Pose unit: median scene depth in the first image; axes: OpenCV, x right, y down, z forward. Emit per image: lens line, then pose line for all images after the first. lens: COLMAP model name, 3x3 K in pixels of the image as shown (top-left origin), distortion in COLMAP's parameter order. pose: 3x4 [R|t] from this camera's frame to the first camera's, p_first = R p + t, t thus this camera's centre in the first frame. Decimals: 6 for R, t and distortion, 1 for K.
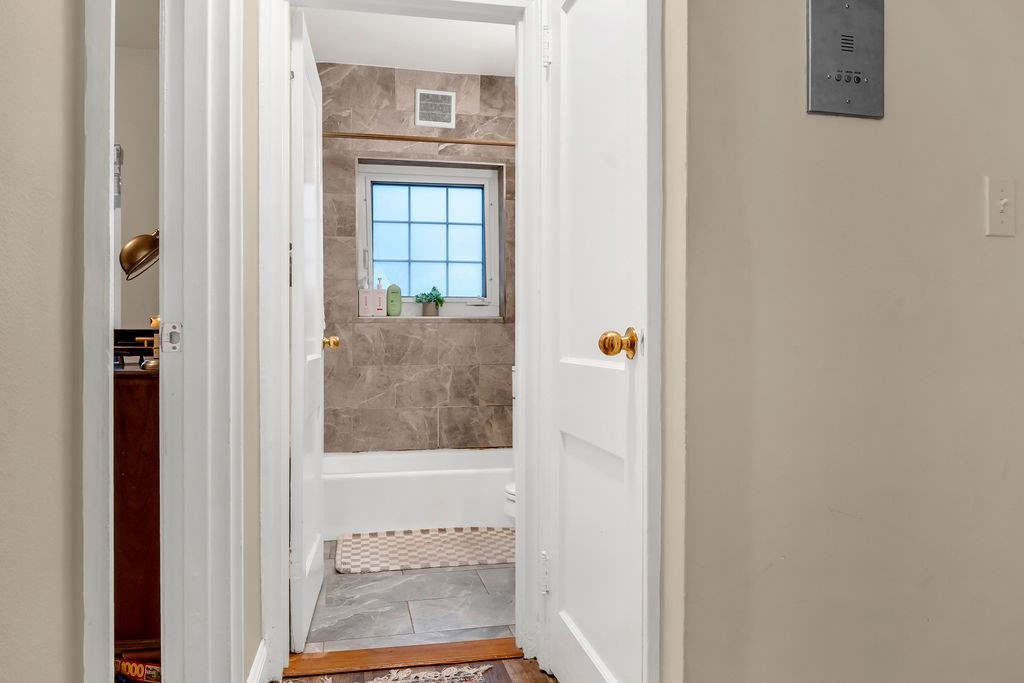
lens RADIAL K [[703.9, 0, 512.0], [0, 703.9, 341.5], [0, 0, 1]] dist [0.028735, 0.000036]
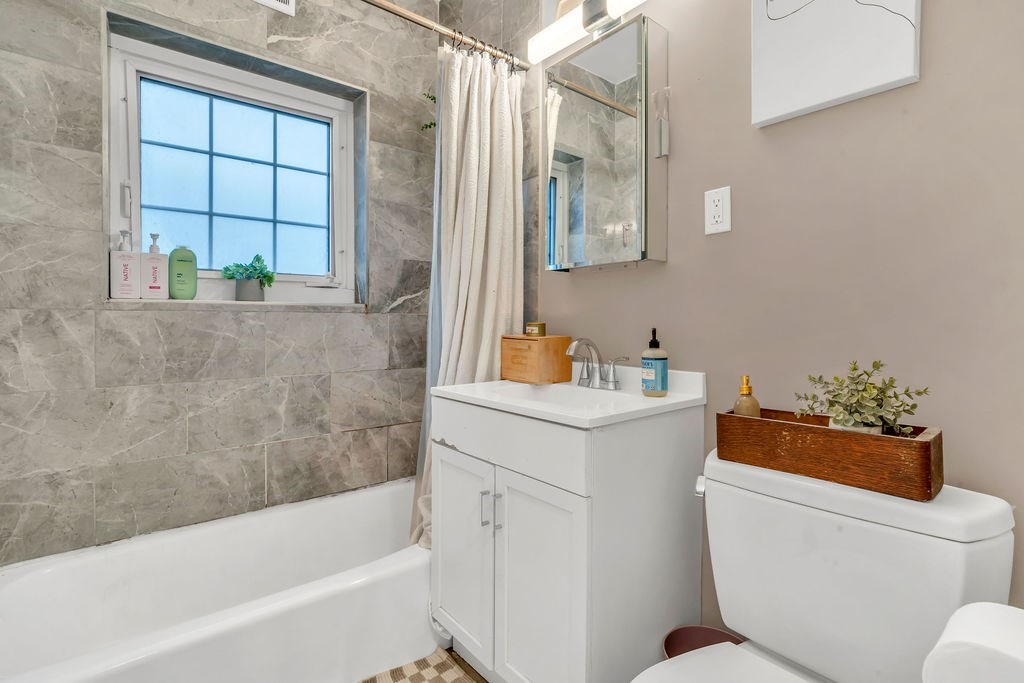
lens RADIAL K [[482.9, 0, 509.9], [0, 482.9, 325.0], [0, 0, 1]] dist [-0.018629, 0.009710]
pose [[0.893465, -0.000095, 0.449132, -0.102559], [-0.001456, 0.999994, 0.003107, -0.015960], [-0.449130, -0.003430, 0.893460, 0.509932]]
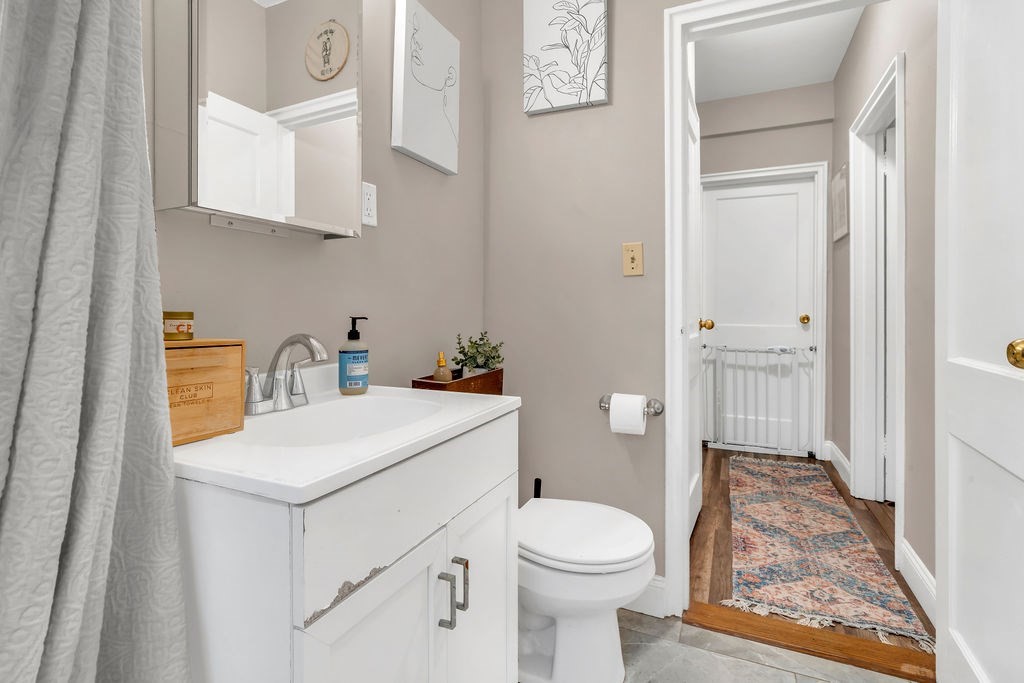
lens RADIAL K [[482.9, 0, 509.9], [0, 482.9, 325.0], [0, 0, 1]] dist [-0.018629, 0.009710]
pose [[-0.788308, -0.011460, 0.615174, -0.118312], [0.006114, 0.999631, 0.026456, -0.015408], [-0.615251, 0.024617, -0.787947, 0.904966]]
